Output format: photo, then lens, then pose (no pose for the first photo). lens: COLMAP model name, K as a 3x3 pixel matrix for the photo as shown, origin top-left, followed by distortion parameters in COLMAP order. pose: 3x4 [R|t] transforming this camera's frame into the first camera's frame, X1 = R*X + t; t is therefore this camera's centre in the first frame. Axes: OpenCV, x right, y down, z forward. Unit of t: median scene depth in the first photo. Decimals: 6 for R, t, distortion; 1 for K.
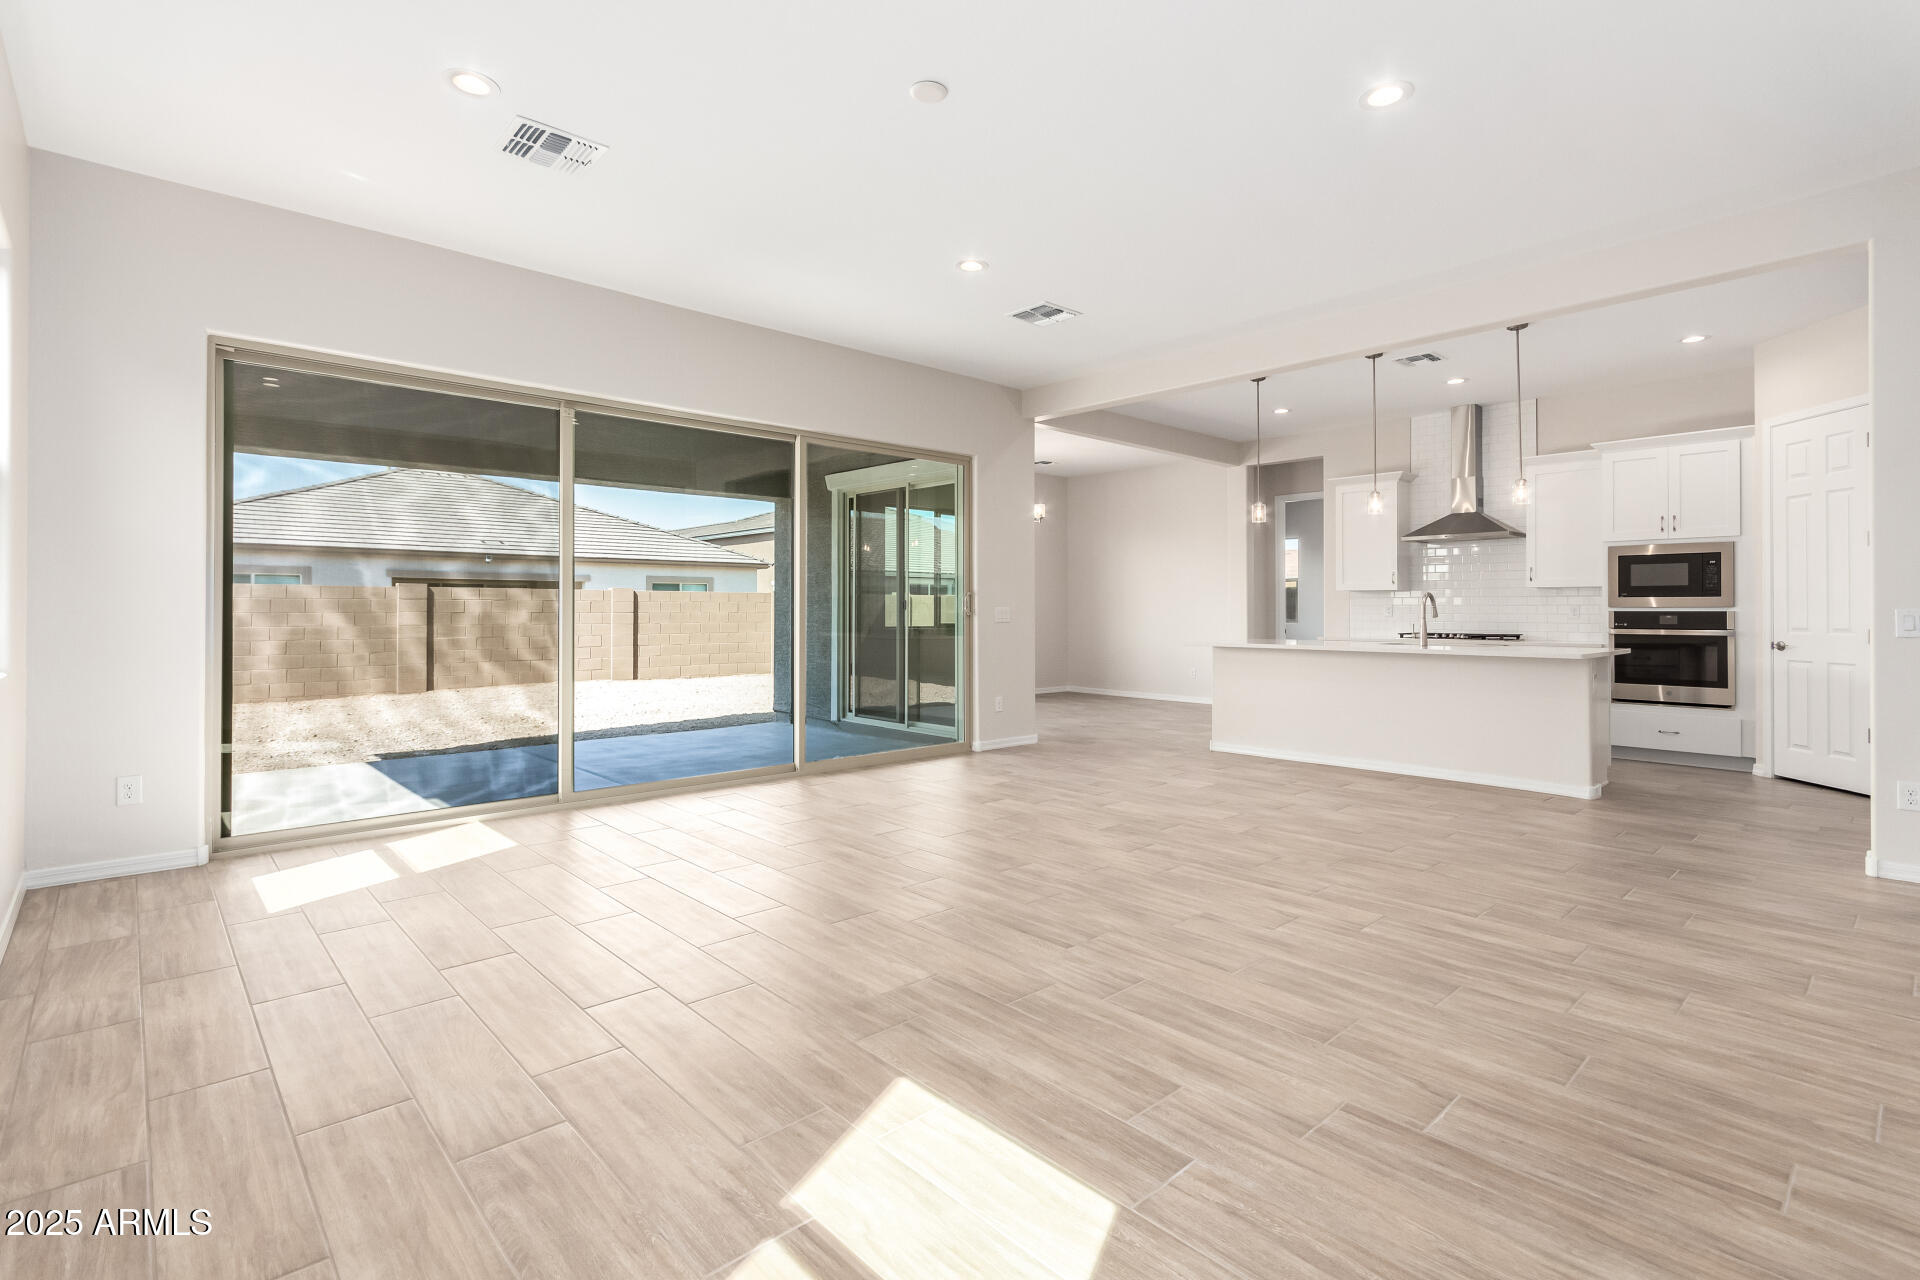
lens RADIAL K [[896.1, 0, 970.6], [0, 896.1, 596.9], [0, 0, 1]] dist [0.003270, 0.000128]
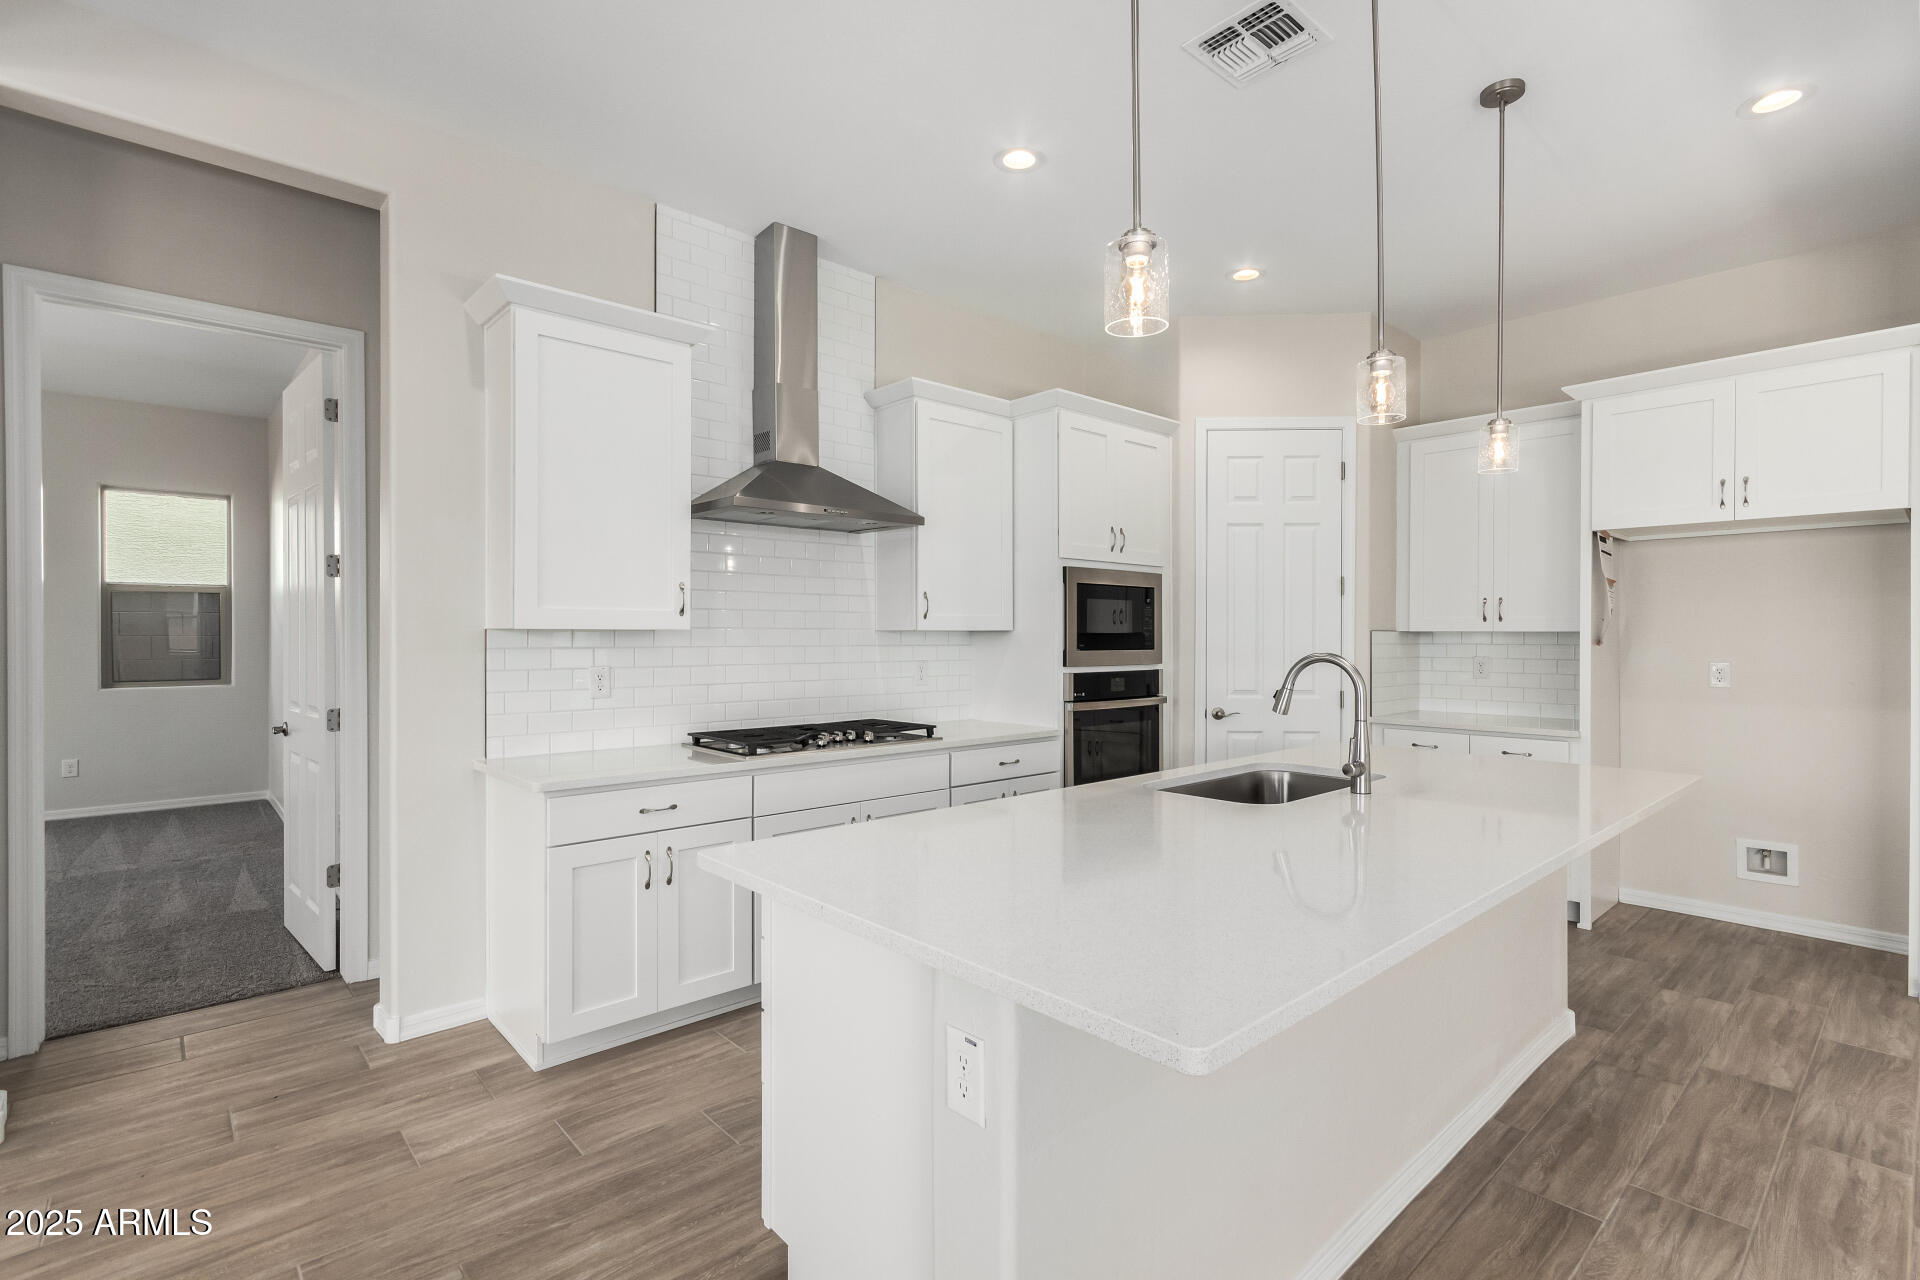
lens RADIAL K [[896.1, 0, 966.2], [0, 896.1, 640.7], [0, 0, 1]] dist [0.003270, 0.000128]
pose [[0.015889, -0.008977, 0.999833, 0.114791], [-0.016108, 0.999828, 0.009233, -0.011516], [-0.999744, -0.016252, 0.015742, 1.123965]]
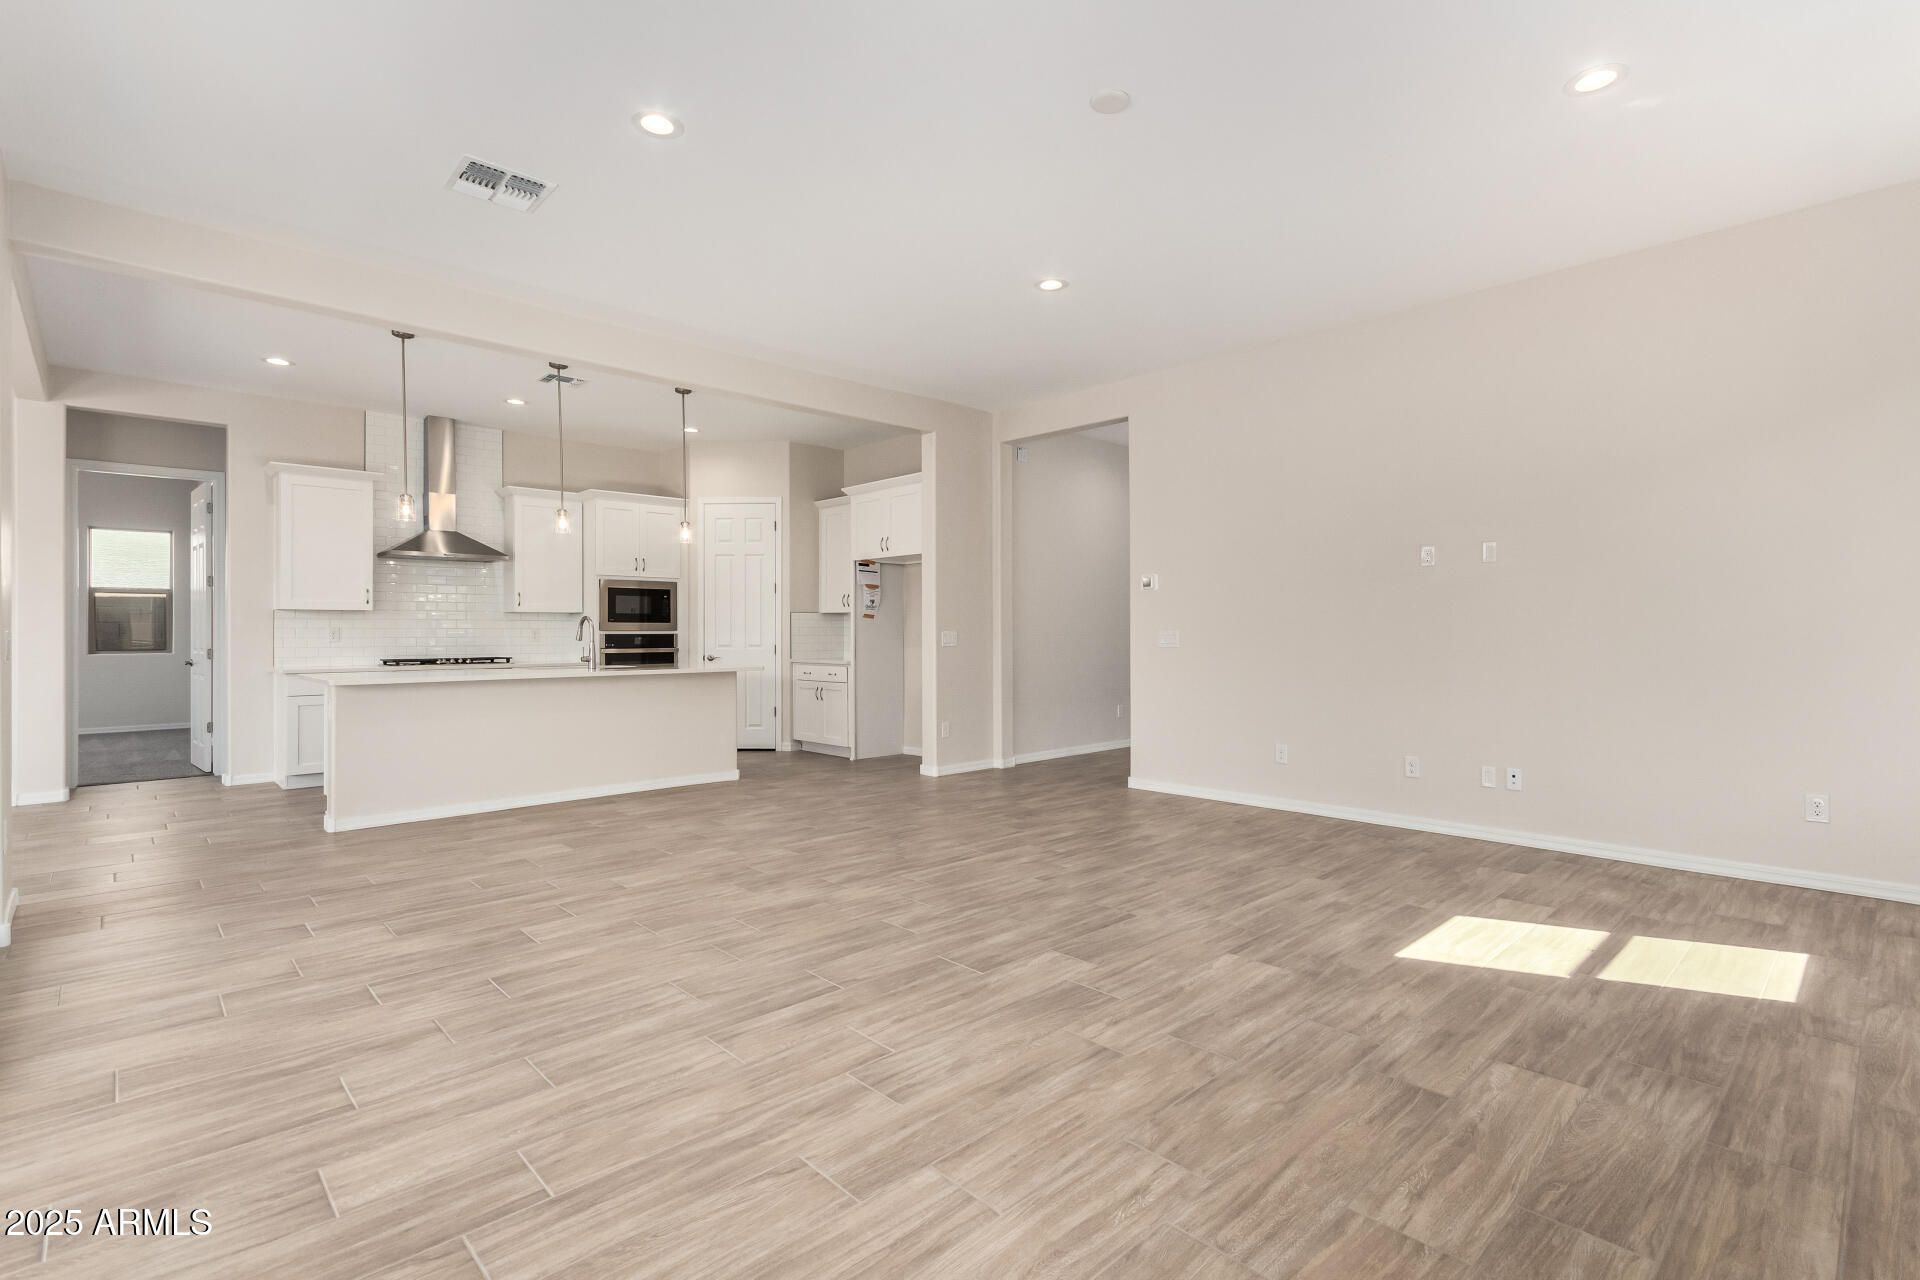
lens RADIAL K [[896.1, 0, 958.9], [0, 896.1, 628.1], [0, 0, 1]] dist [0.003270, 0.000128]
pose [[-0.002783, 0.002466, 0.999993, -0.495793], [-0.011311, 0.999933, -0.002497, 0.006071], [-0.999932, -0.011317, -0.002755, 0.565896]]
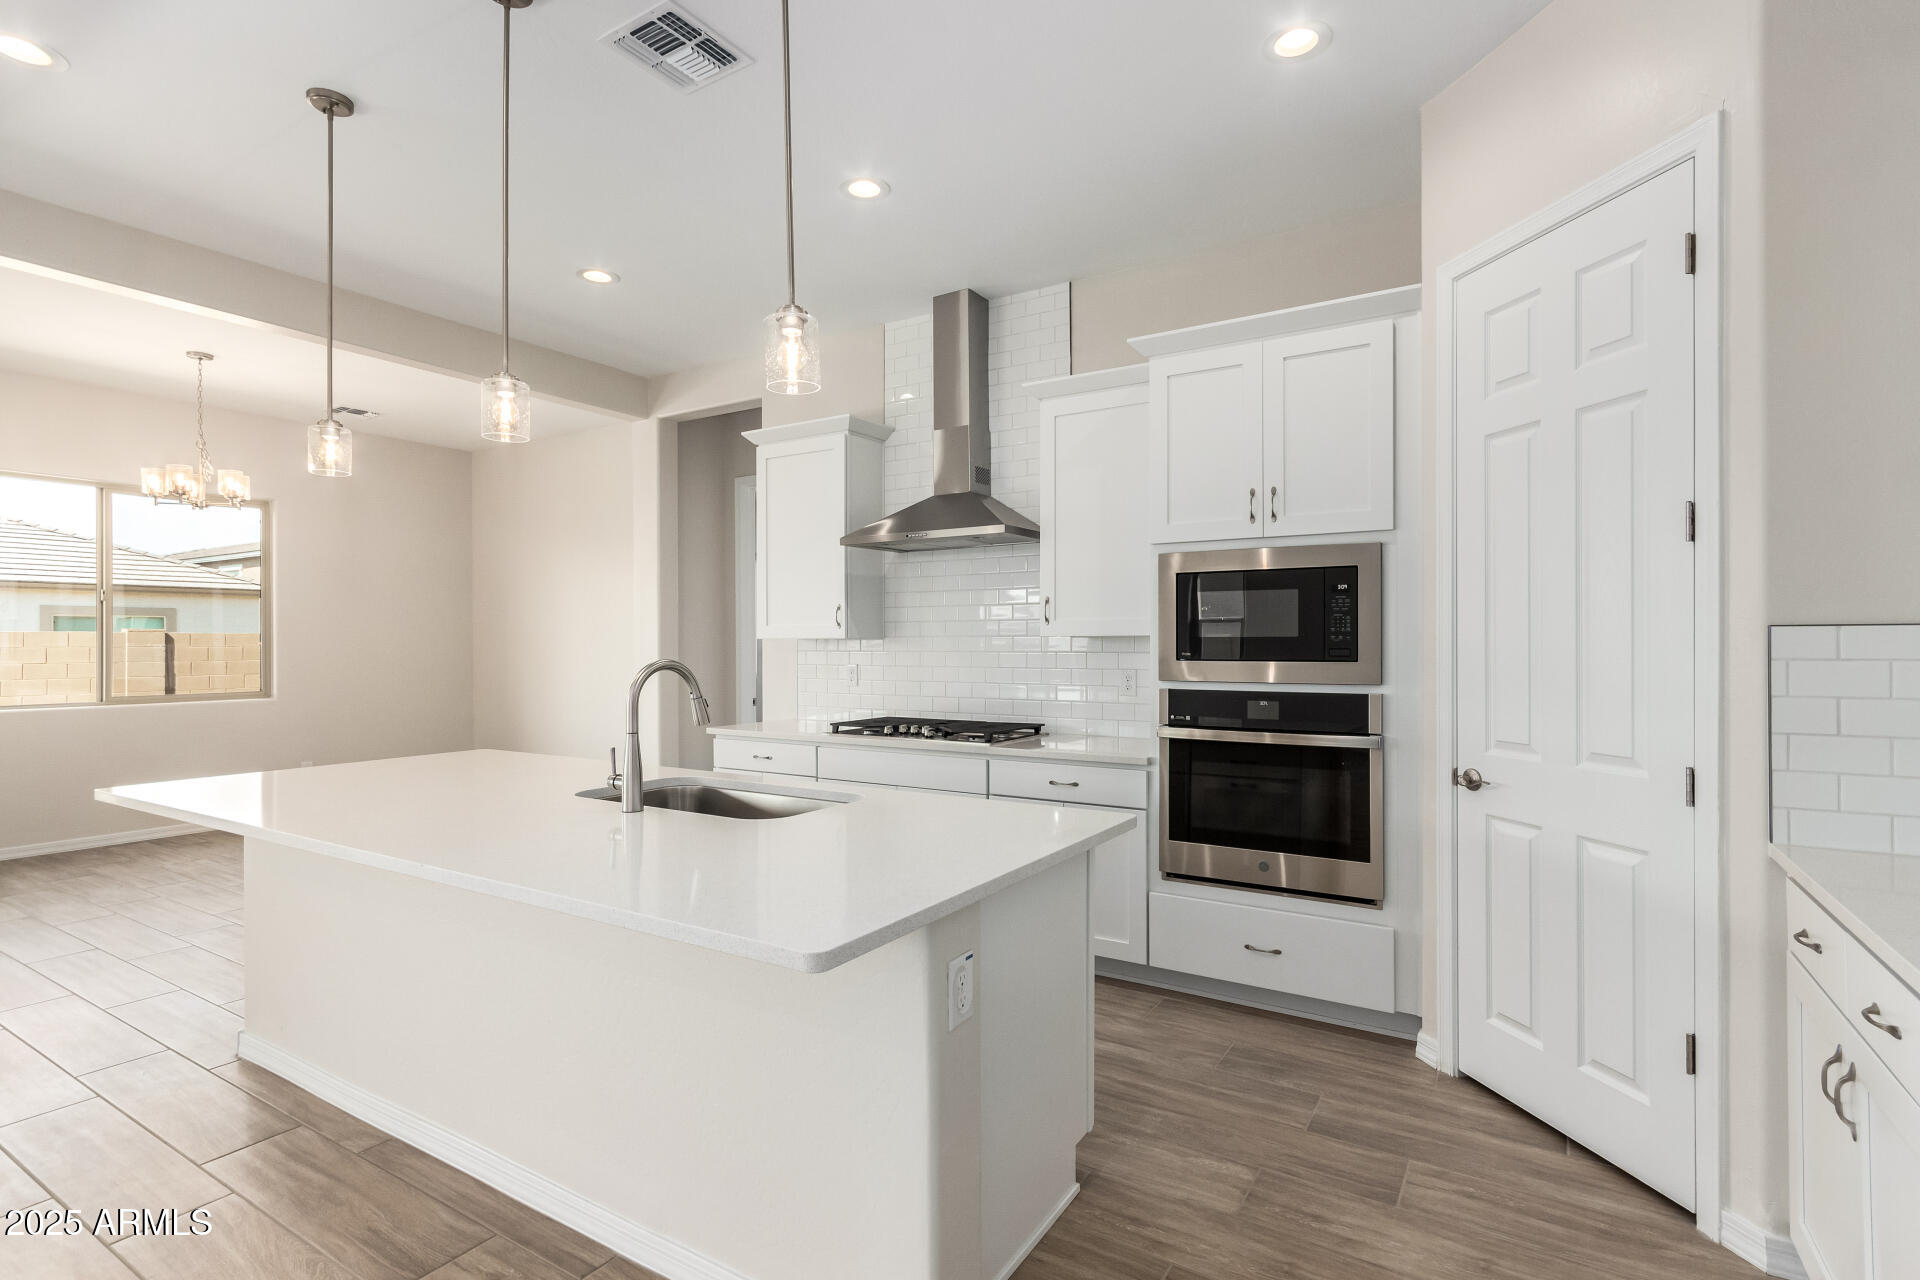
lens RADIAL K [[896.1, 0, 948.6], [0, 896.1, 637.5], [0, 0, 1]] dist [0.003270, 0.000128]
pose [[0.966153, -0.005423, 0.257912, 0.508888], [0.002894, 0.999944, 0.010186, -0.017824], [-0.257952, -0.009095, 0.966115, 0.603651]]
